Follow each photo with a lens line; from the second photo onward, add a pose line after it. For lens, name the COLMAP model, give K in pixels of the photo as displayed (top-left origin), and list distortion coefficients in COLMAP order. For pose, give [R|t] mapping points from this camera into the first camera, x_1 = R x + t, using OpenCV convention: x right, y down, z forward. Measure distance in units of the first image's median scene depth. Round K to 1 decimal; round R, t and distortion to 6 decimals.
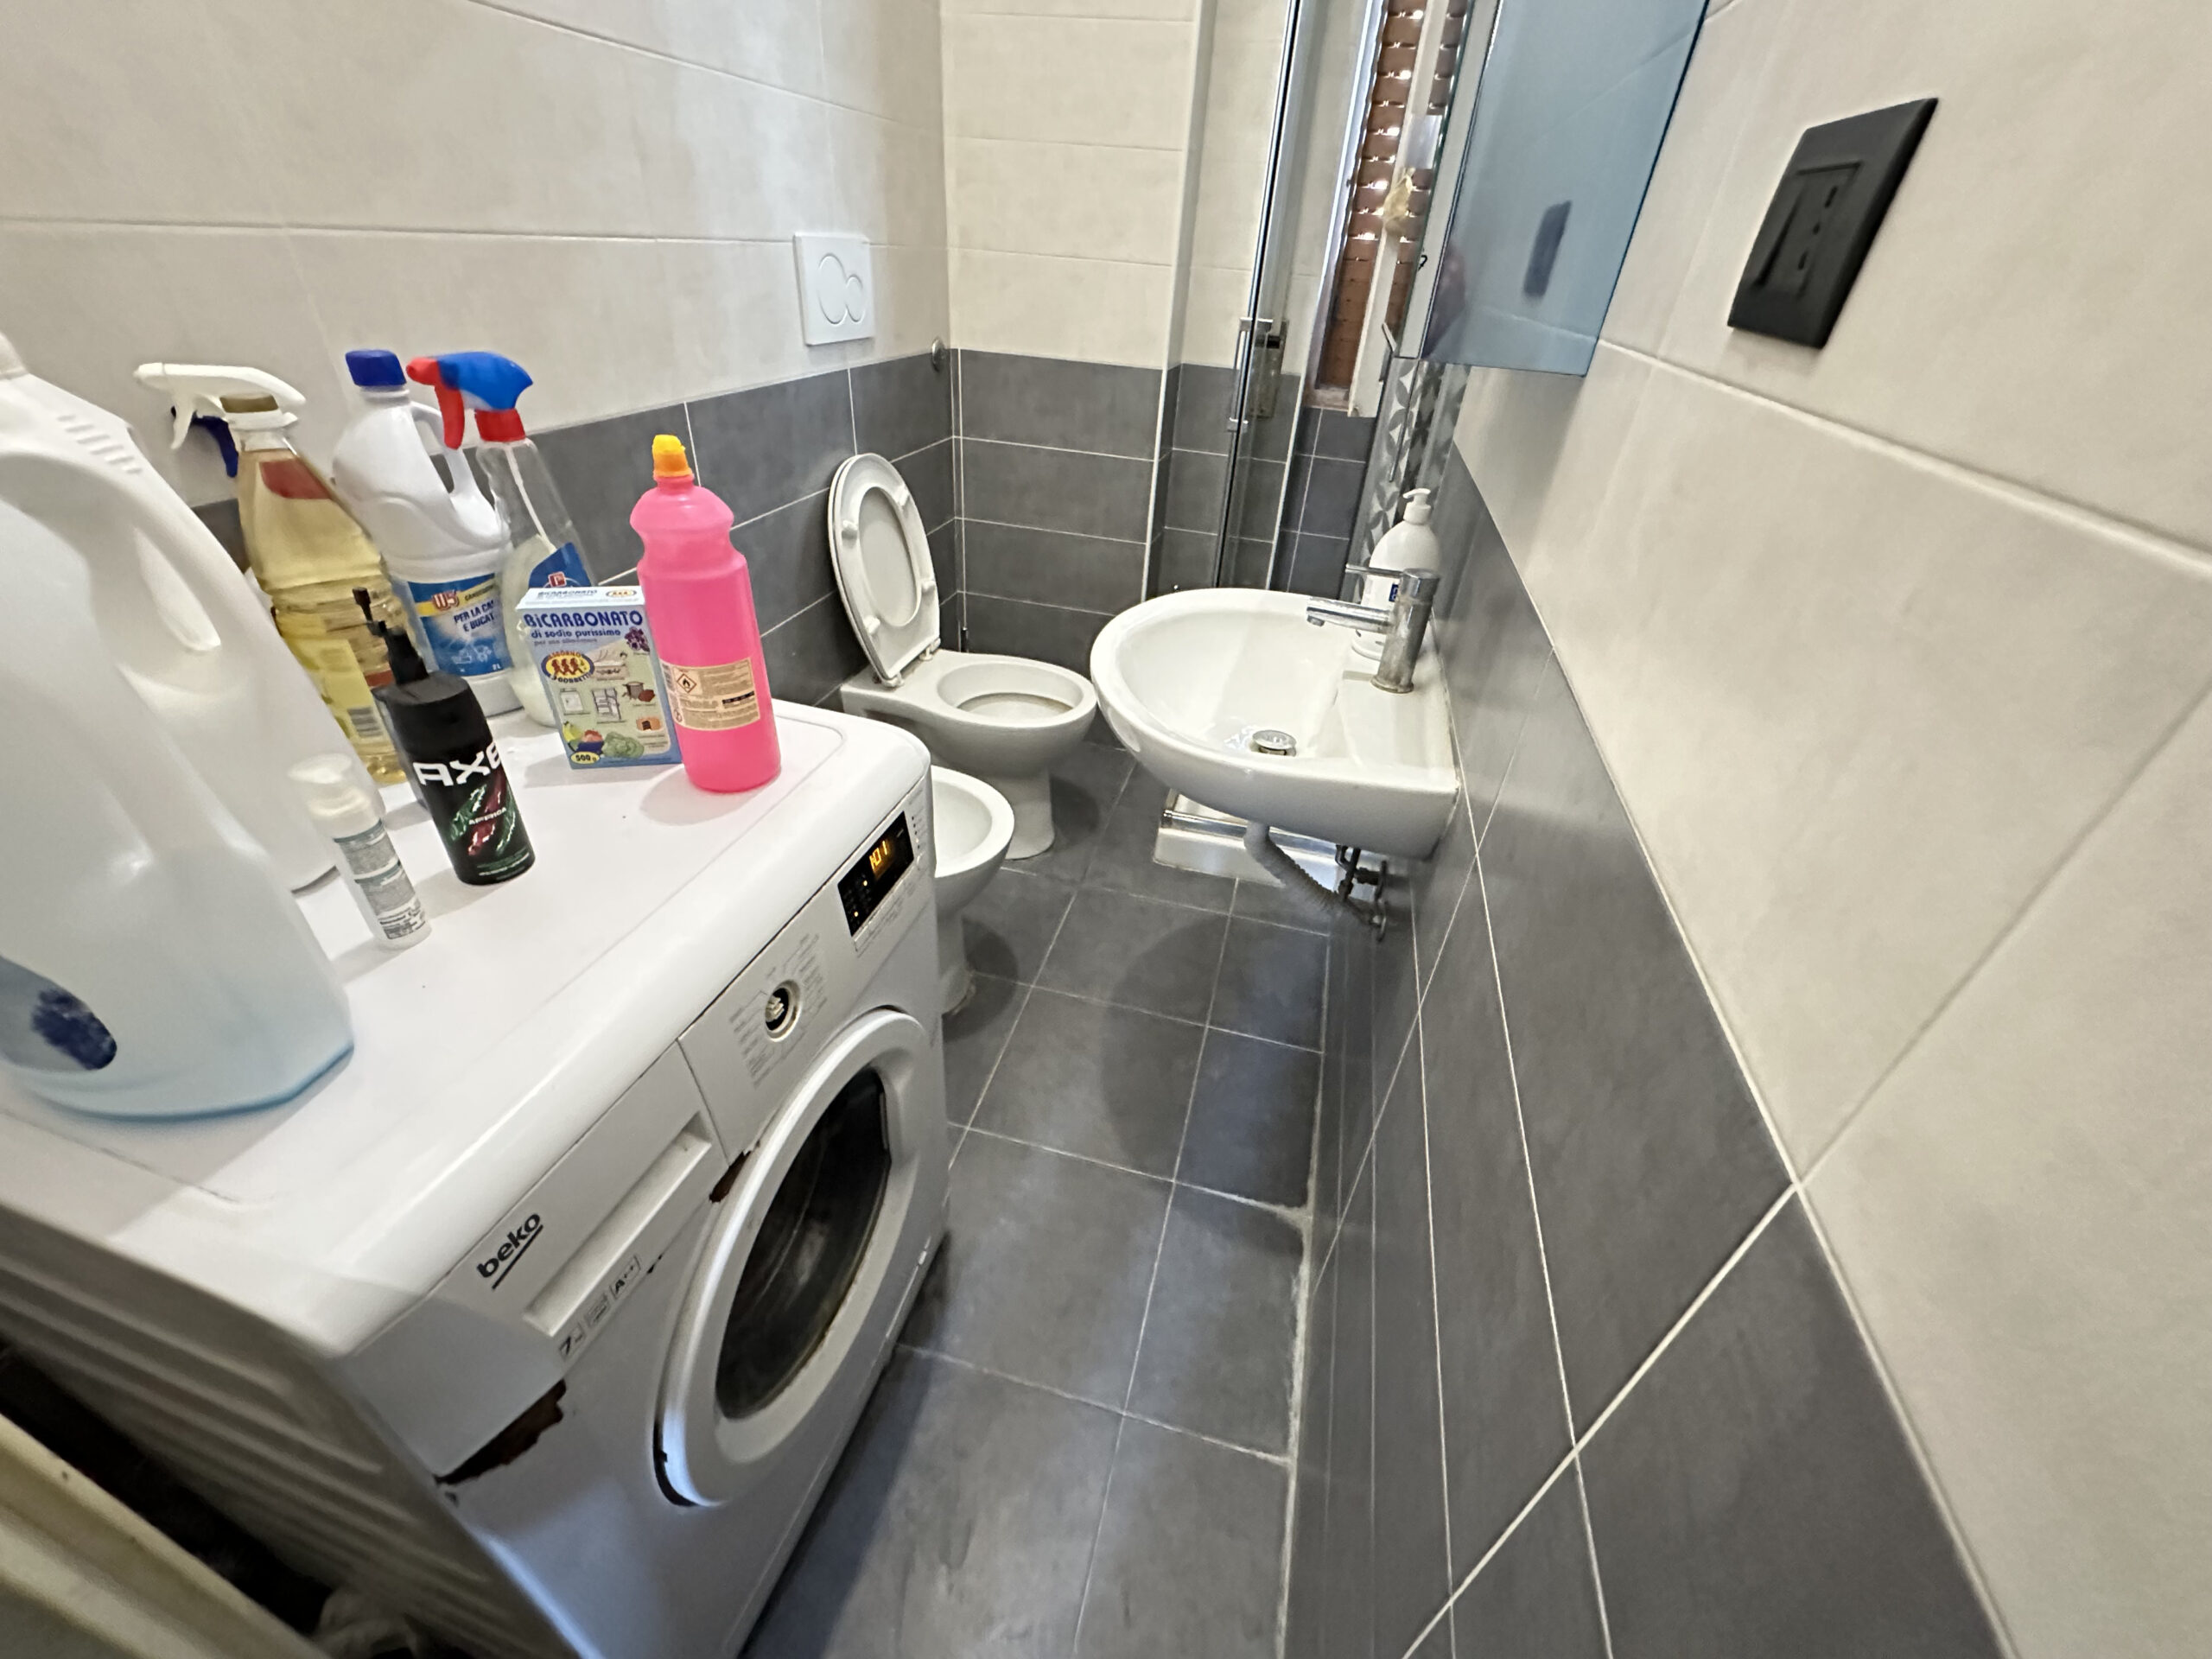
lens RADIAL K [[880.8, 0, 1107.6], [0, 880.8, 828.3], [0, 0, 1]] dist [-0.006579, 0.001355]
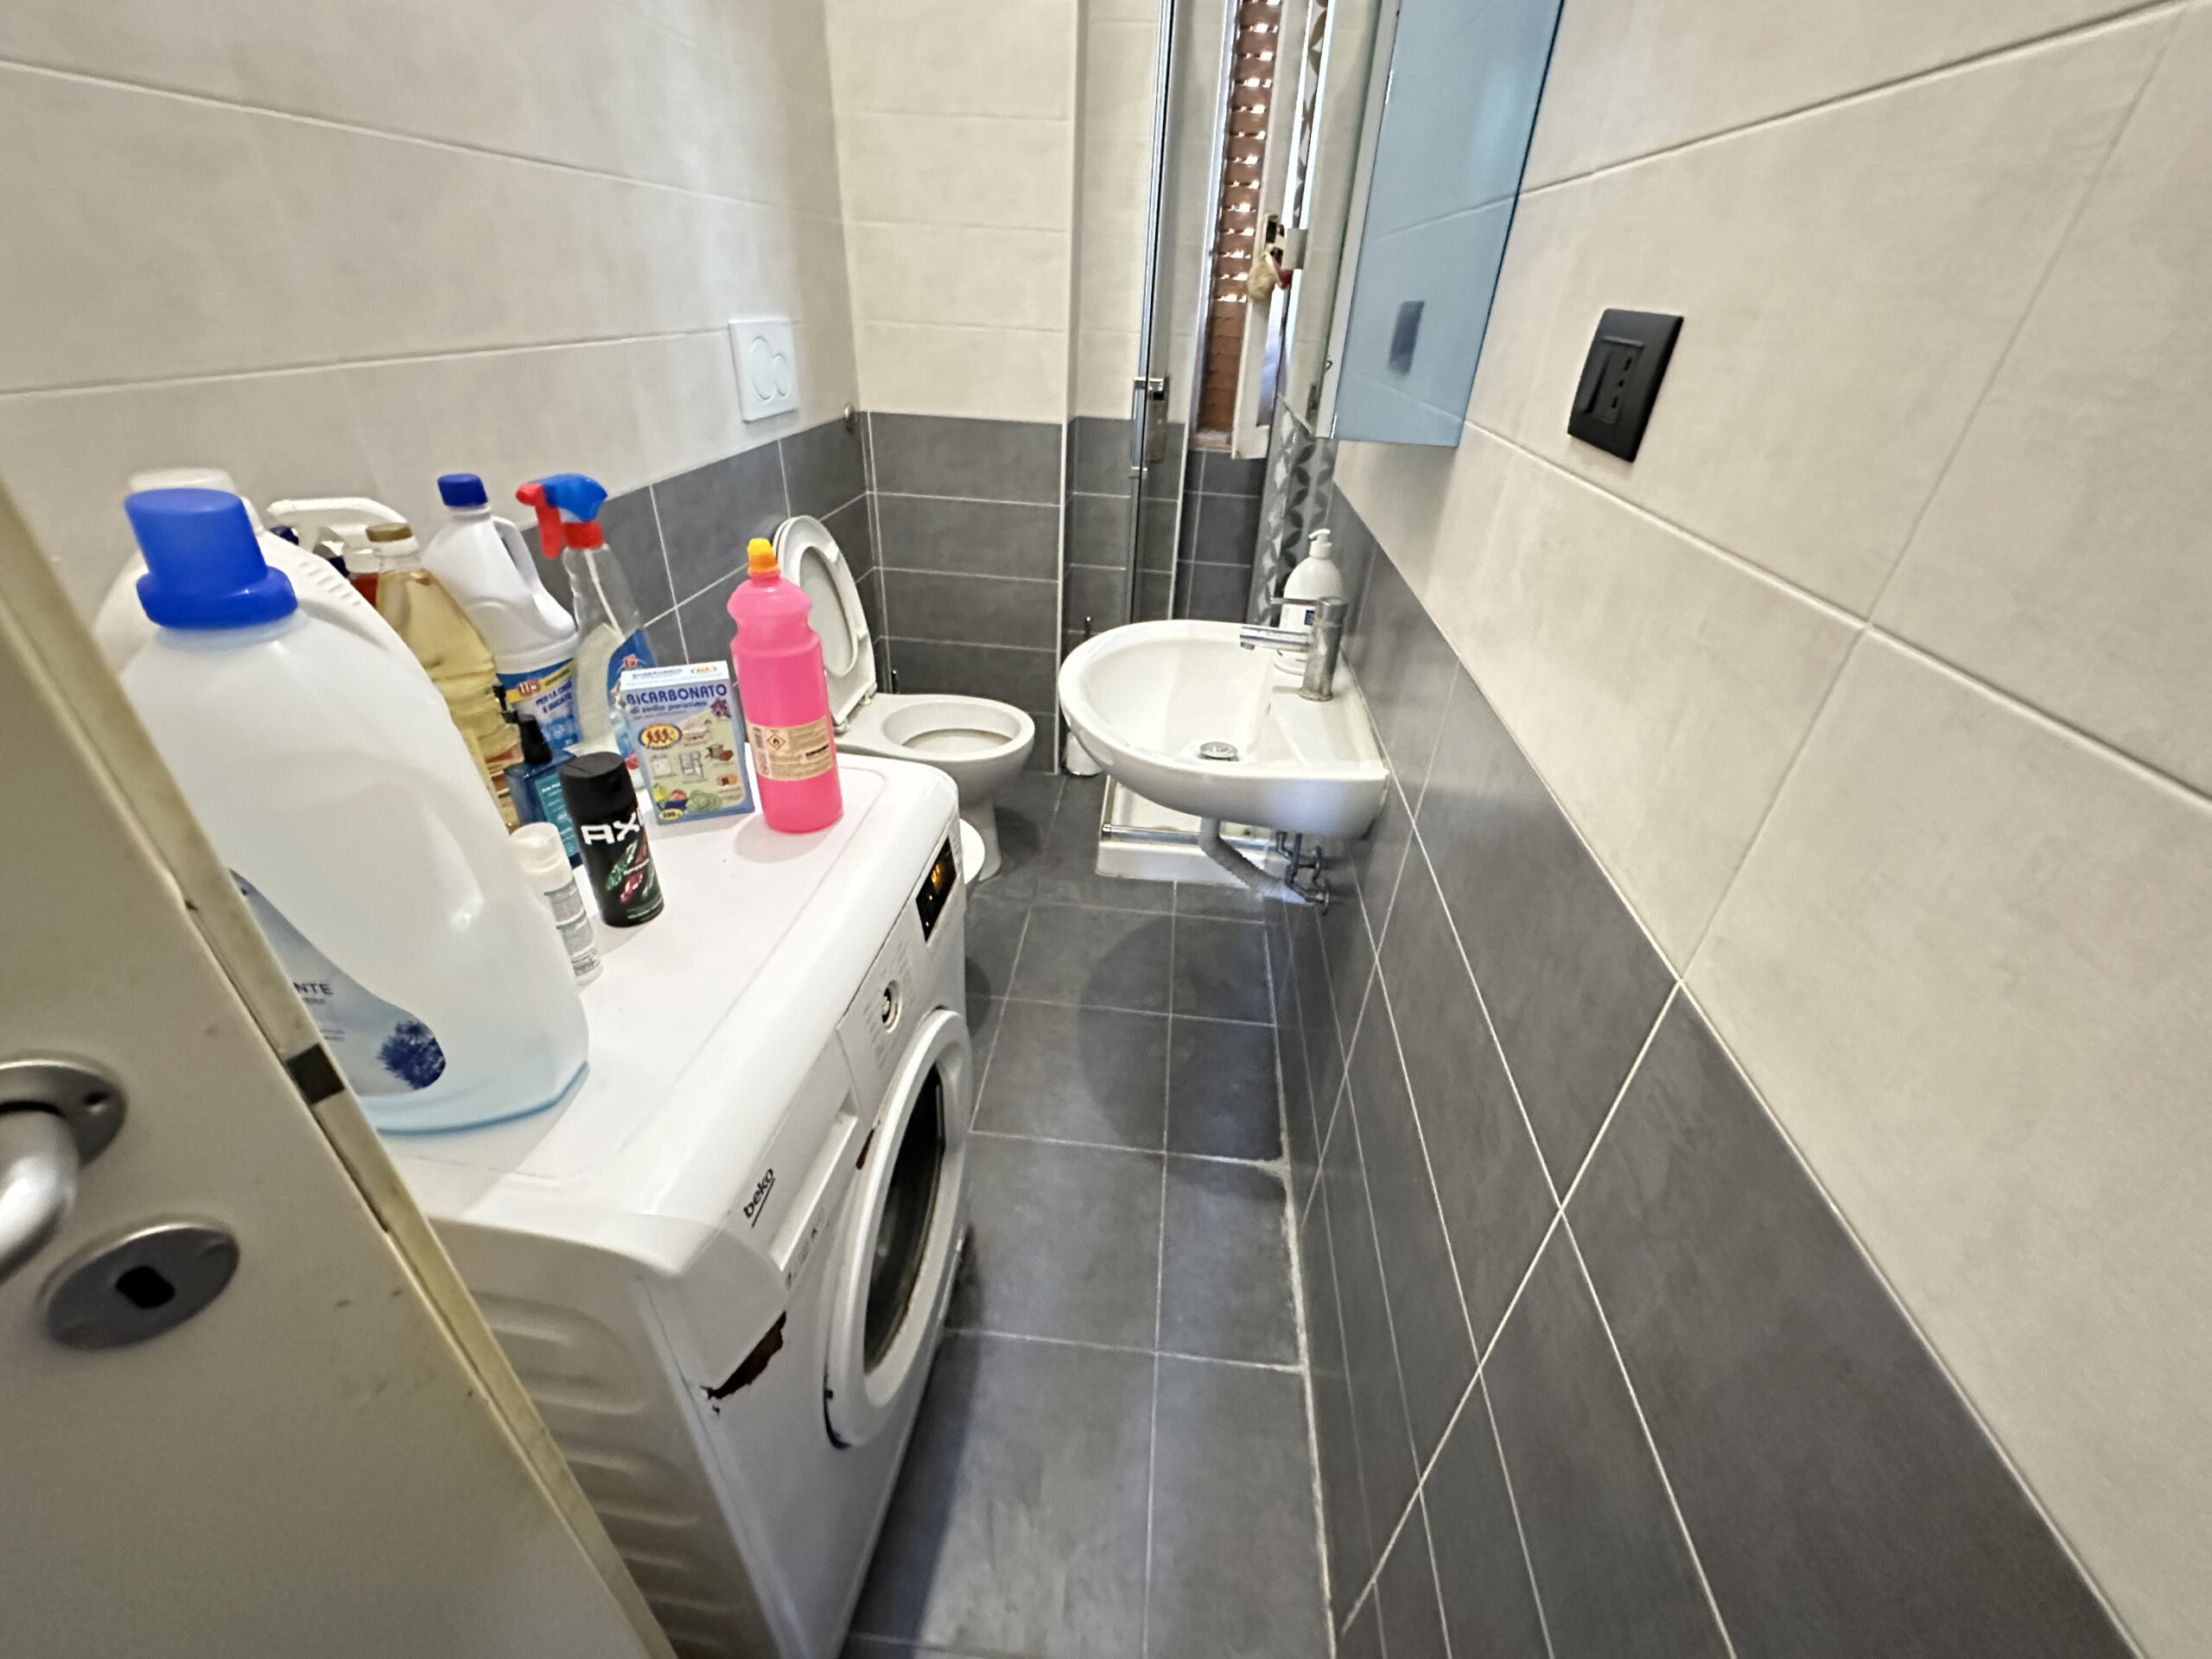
lens RADIAL K [[880.8, 0, 1107.0], [0, 880.8, 828.8], [0, 0, 1]] dist [-0.006579, 0.001355]
pose [[0.987757, -0.096083, 0.122899, -0.121945], [0.099299, 0.994851, -0.020299, 0.012396], [-0.120315, 0.032254, 0.992212, -0.139360]]
